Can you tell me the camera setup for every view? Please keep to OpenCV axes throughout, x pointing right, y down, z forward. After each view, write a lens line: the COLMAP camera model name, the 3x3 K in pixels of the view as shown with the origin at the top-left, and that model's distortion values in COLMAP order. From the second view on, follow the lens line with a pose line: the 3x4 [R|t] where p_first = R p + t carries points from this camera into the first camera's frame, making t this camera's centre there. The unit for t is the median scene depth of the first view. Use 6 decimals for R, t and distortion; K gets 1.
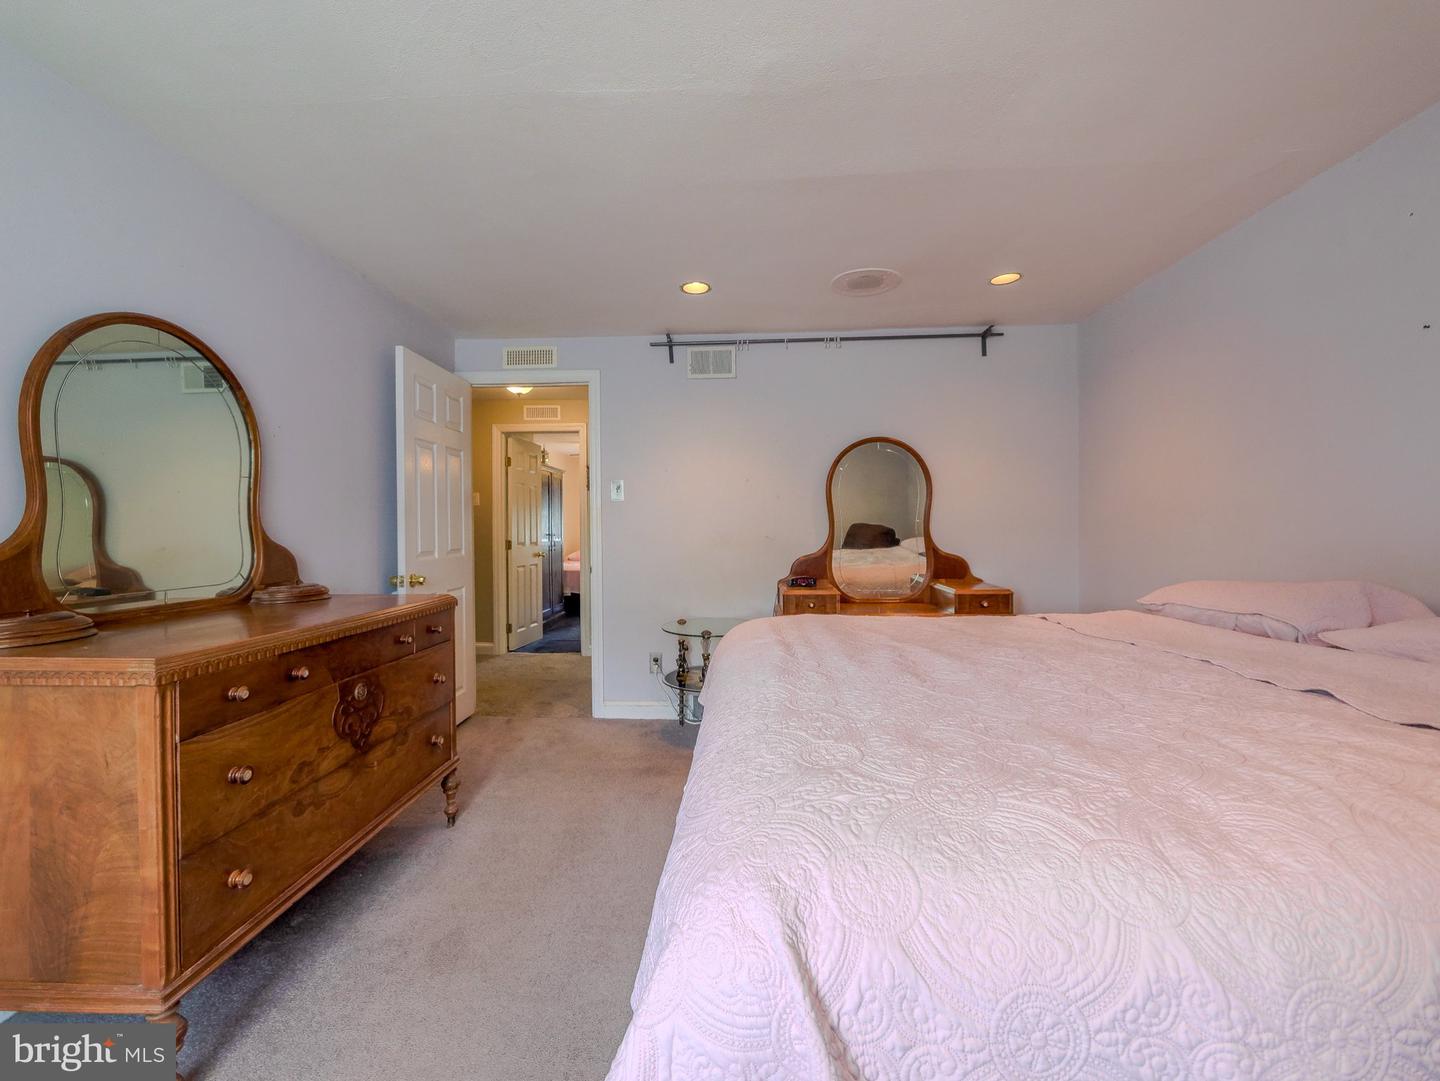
lens RADIAL K [[605.1, 0, 718.2], [0, 605.1, 527.5], [0, 0, 1]] dist [-0.002310, -0.000277]
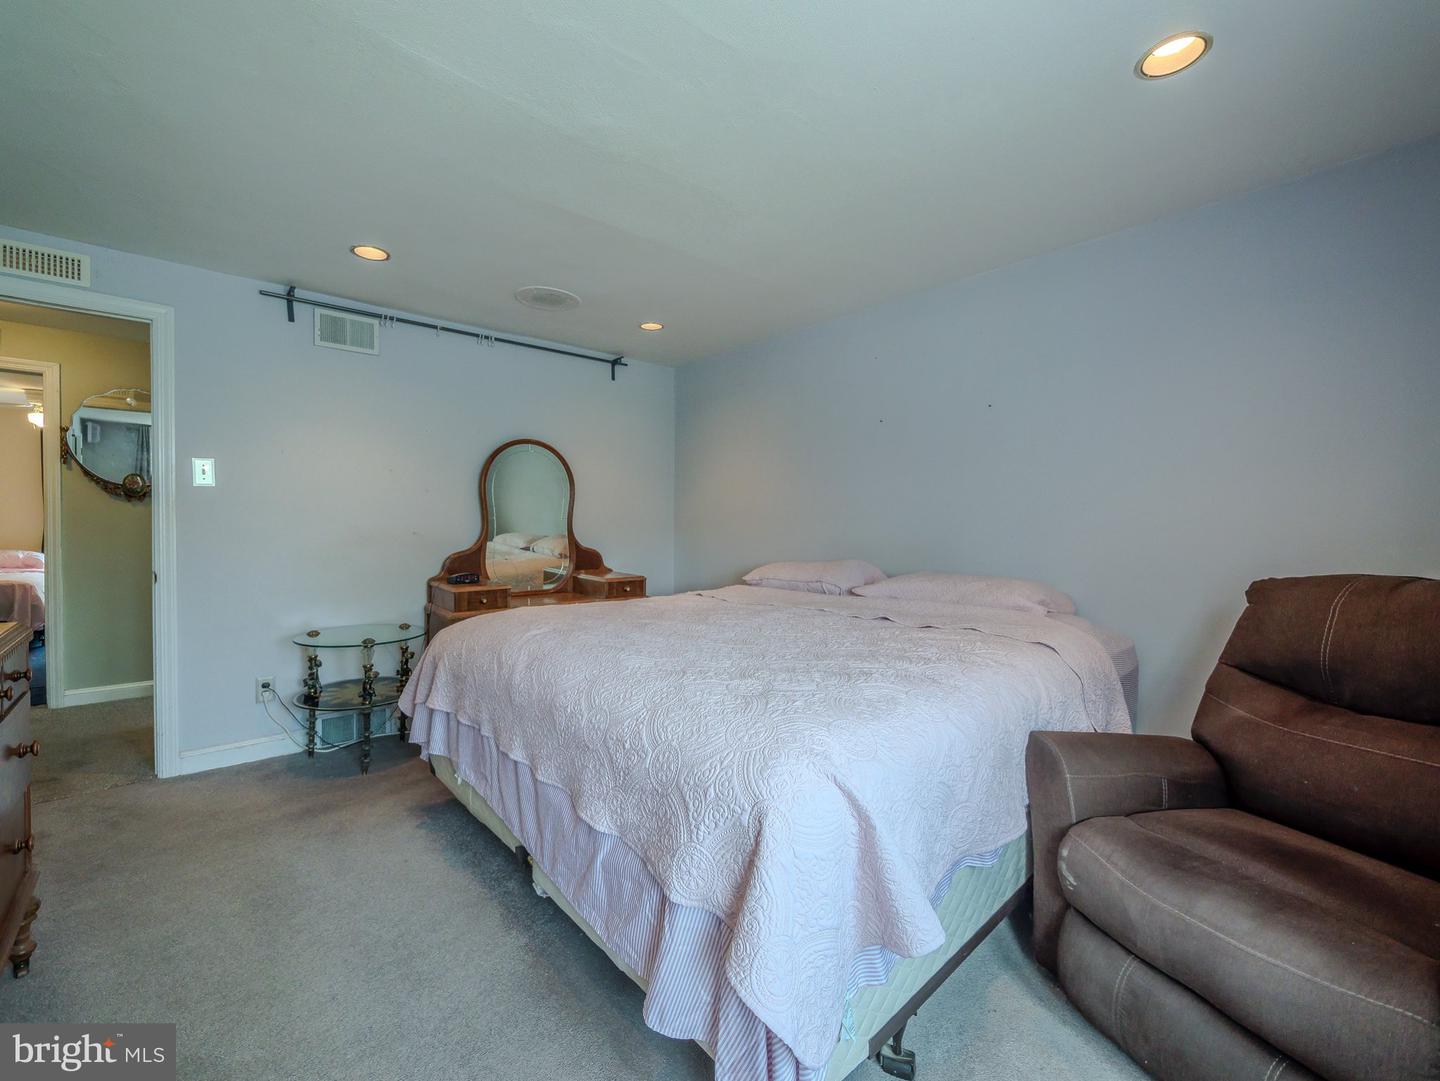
lens RADIAL K [[605.1, 0, 718.2], [0, 605.1, 527.5], [0, 0, 1]] dist [-0.002310, -0.000277]
pose [[0.717432, 0.006331, 0.696600, -0.240989], [-0.013324, 0.999900, 0.004635, -0.003861], [-0.696501, -0.012607, 0.717445, 0.003956]]
